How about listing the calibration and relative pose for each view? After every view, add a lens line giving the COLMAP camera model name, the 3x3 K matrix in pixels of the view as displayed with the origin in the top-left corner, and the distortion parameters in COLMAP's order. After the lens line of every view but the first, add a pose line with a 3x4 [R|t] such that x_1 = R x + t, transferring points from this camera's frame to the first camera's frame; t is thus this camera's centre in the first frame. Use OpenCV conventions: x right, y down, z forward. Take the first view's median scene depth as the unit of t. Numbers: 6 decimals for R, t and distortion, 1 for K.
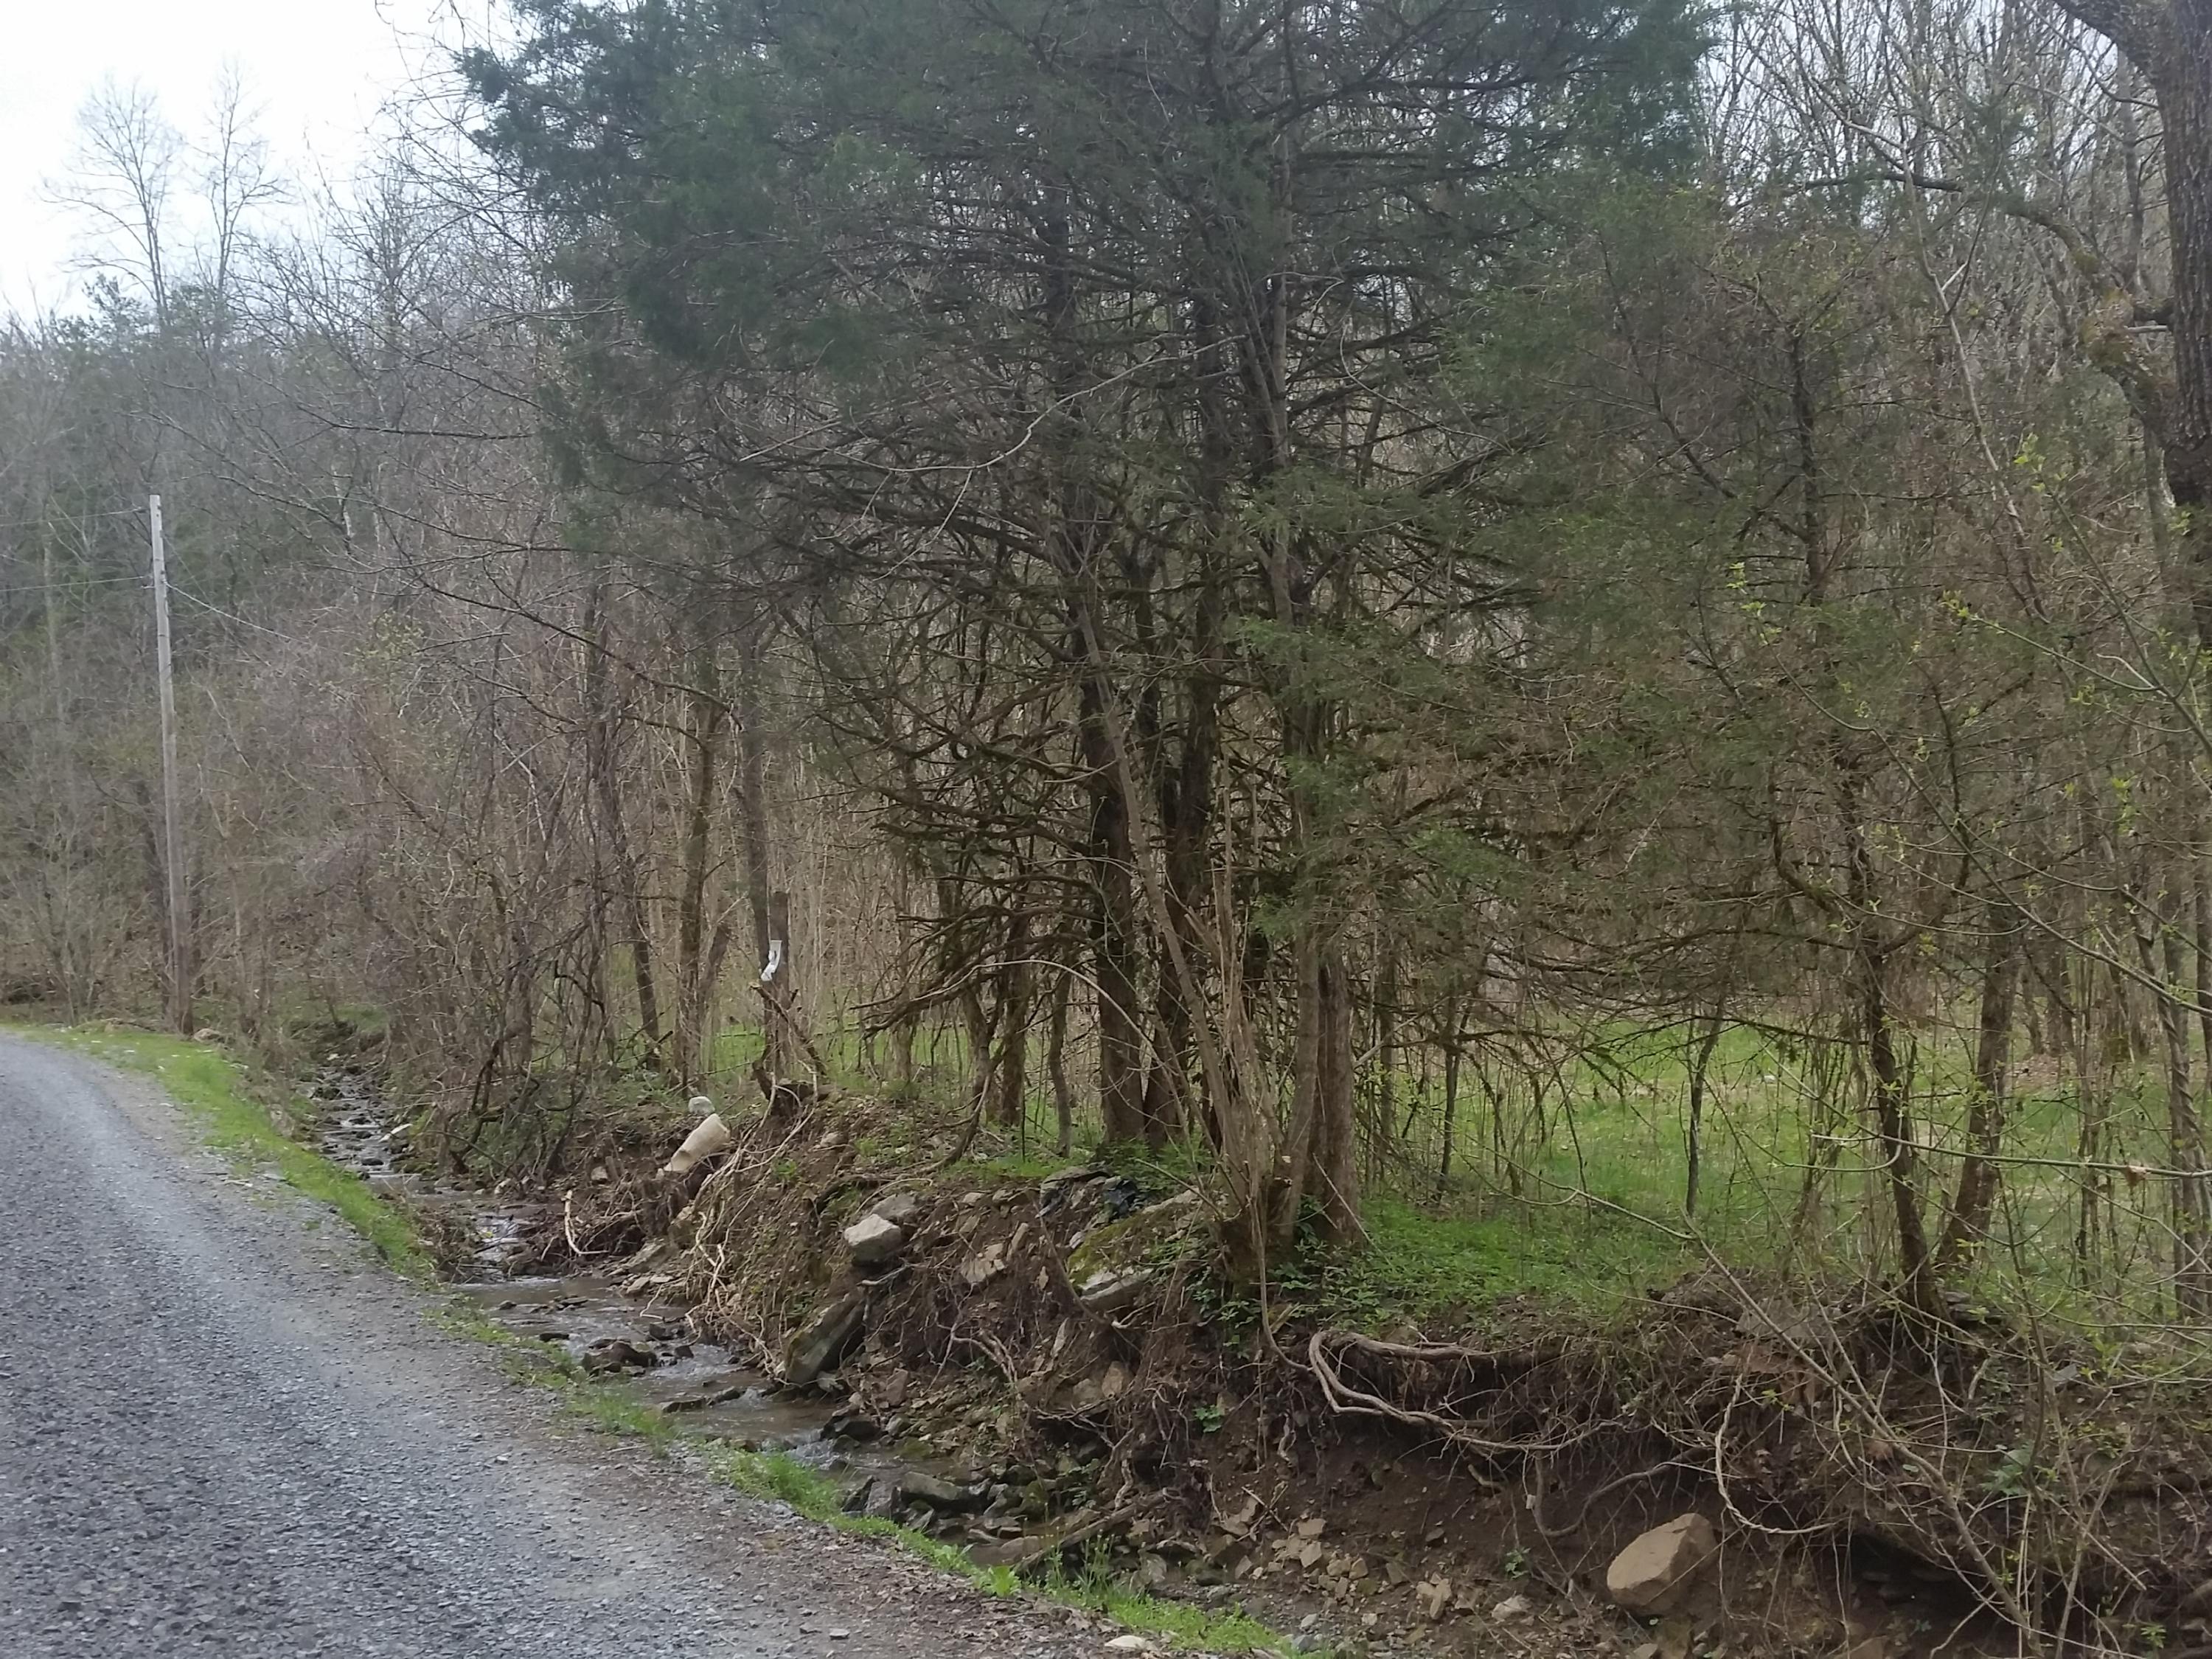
lens RADIAL K [[2348.0, 0, 1101.9], [0, 2348.0, 860.2], [0, 0, 1]] dist [0.210963, -0.479297]
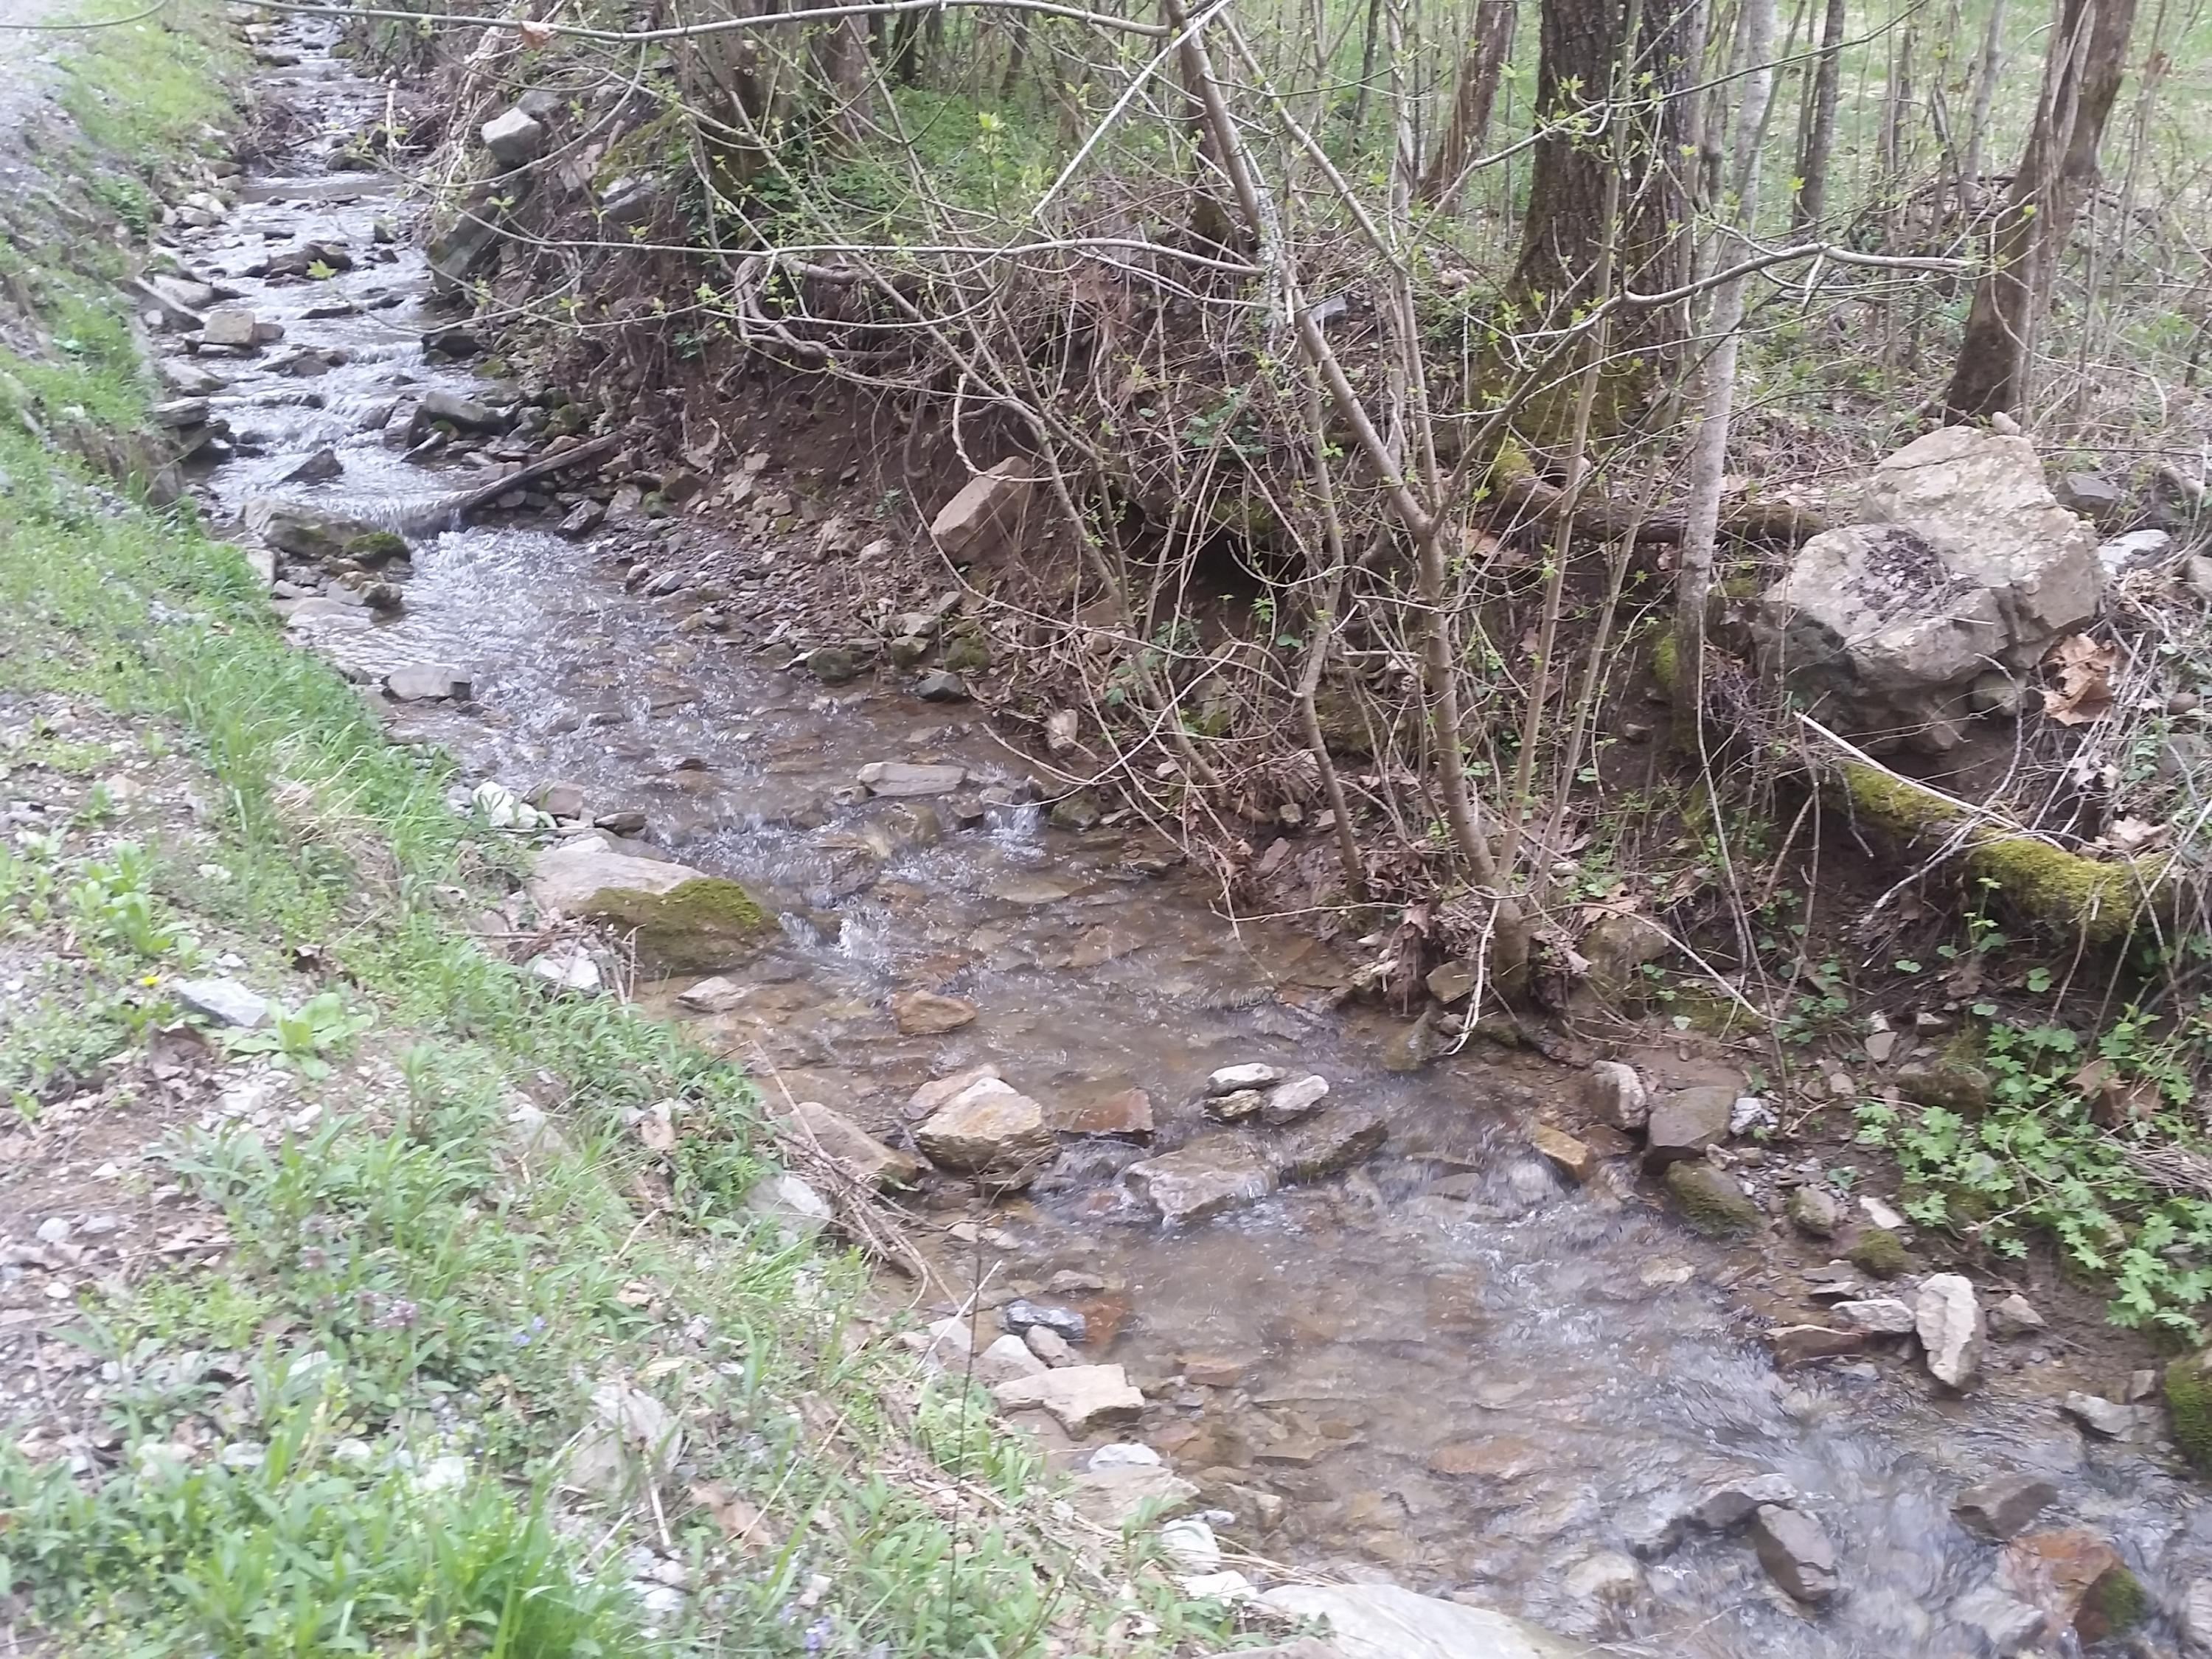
lens RADIAL K [[2348.0, 0, 1101.9], [0, 2348.0, 860.2], [0, 0, 1]] dist [0.210963, -0.479297]
pose [[0.995762, 0.035640, -0.084775, 0.288205], [0.004676, 0.901035, 0.433721, 0.017376], [0.091843, -0.432280, 0.897050, 0.105144]]
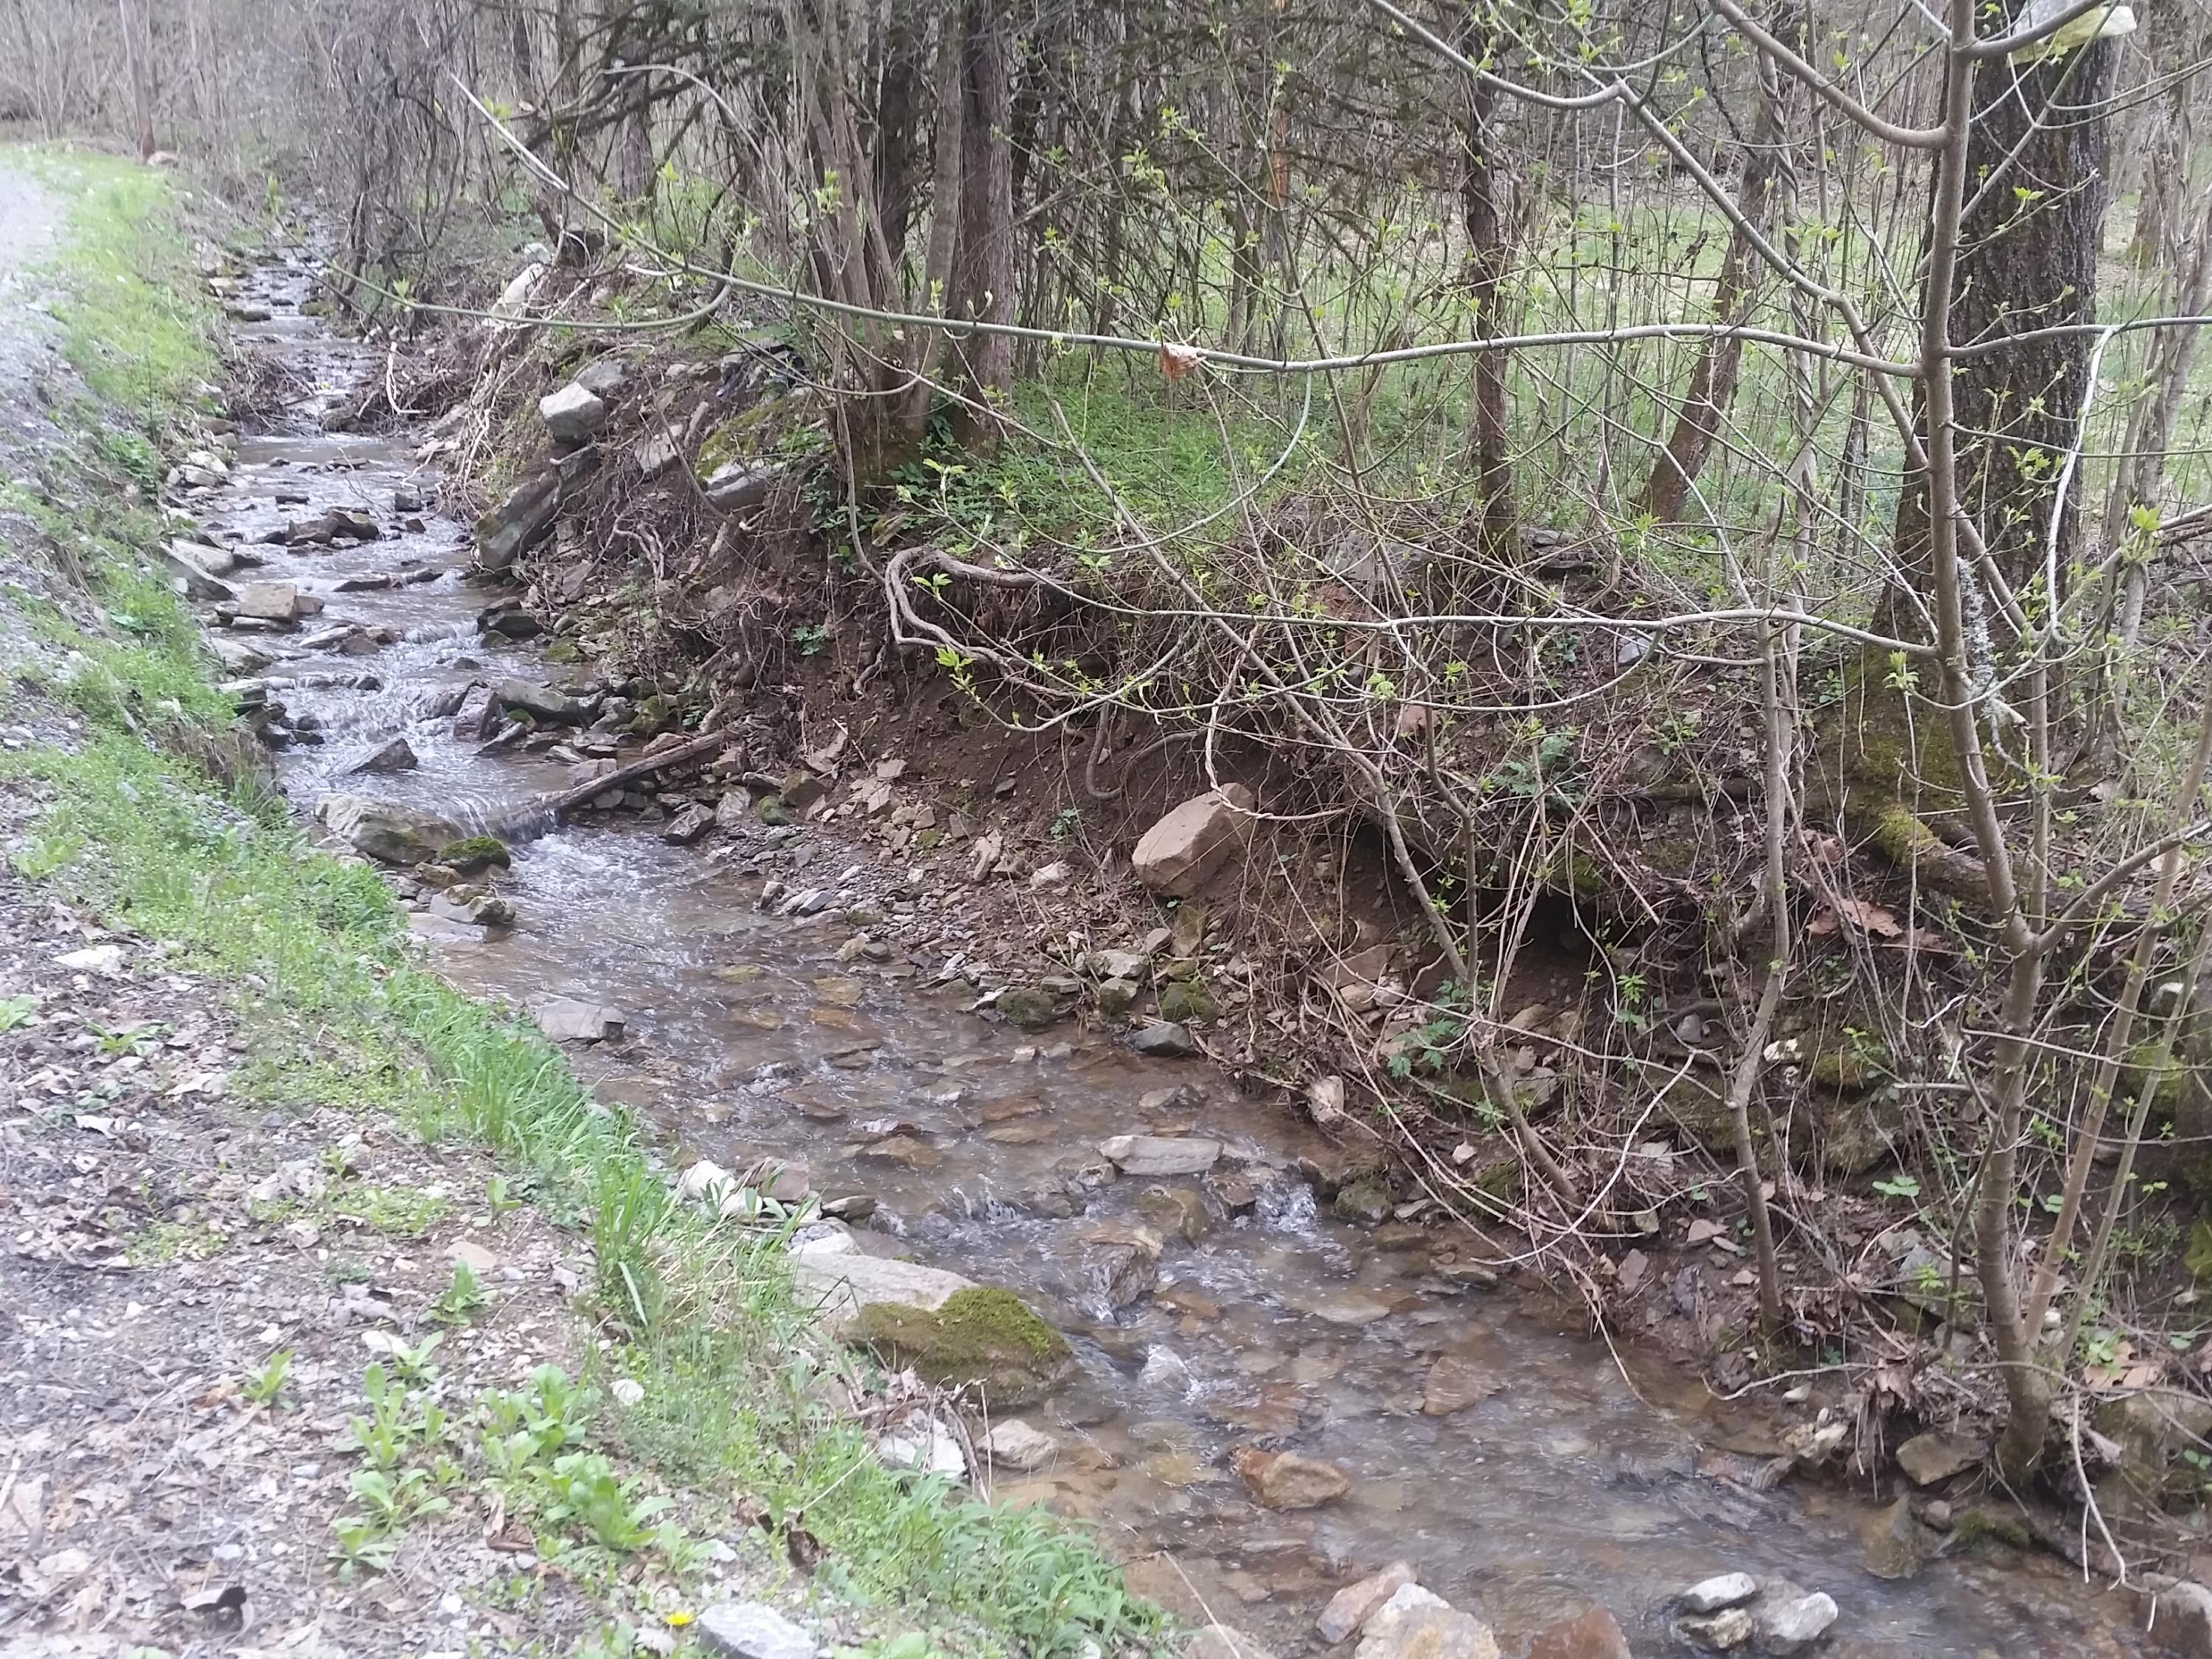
lens RADIAL K [[2337.7, 0, 1109.4], [0, 2337.7, 898.0], [0, 0, 1]] dist [0.100239, -0.028056]
pose [[0.998068, 0.051651, -0.034532, 0.186398], [-0.036393, 0.936471, 0.348853, 0.024006], [0.050357, -0.346922, 0.936541, 0.182715]]
